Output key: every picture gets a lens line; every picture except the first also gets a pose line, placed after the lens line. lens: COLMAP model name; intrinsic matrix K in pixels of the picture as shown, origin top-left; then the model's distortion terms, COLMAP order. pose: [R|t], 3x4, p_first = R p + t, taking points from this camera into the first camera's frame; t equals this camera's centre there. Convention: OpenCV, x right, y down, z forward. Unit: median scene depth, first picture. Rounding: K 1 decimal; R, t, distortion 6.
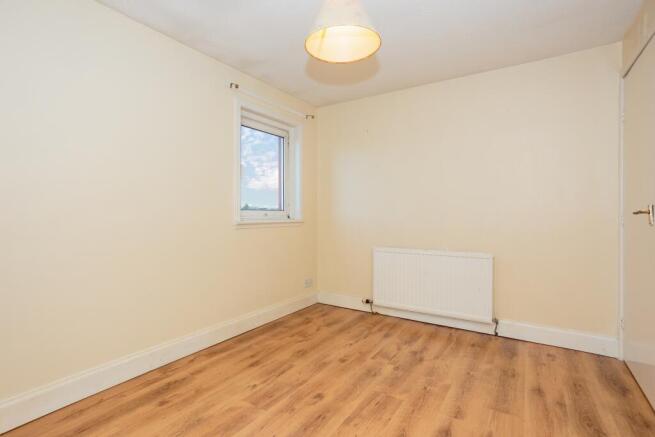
lens RADIAL K [[320.1, 0, 327.4], [0, 320.1, 218.6], [0, 0, 1]] dist [-0.025092, 0.010367]
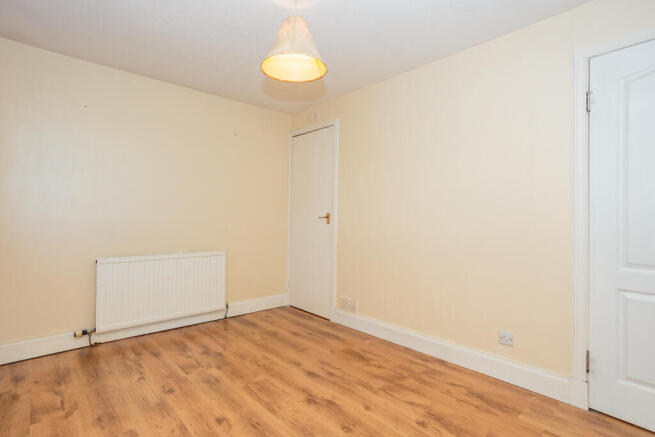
lens RADIAL K [[320.1, 0, 325.4], [0, 320.1, 213.7], [0, 0, 1]] dist [-0.025092, 0.010367]
pose [[0.245970, 0.018063, 0.969109, -0.626941], [0.002430, 0.999812, -0.019252, -0.006360], [-0.969274, 0.007090, 0.245880, 0.366627]]
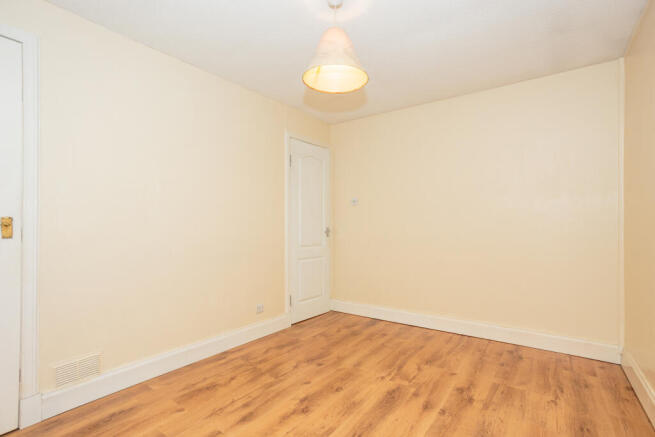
lens RADIAL K [[320.1, 0, 321.5], [0, 320.1, 221.3], [0, 0, 1]] dist [-0.025092, 0.010367]
pose [[-0.997395, 0.008131, 0.071677, 0.004667], [0.008624, 0.999941, 0.006578, -0.024219], [-0.071620, 0.007180, -0.997406, 1.320467]]
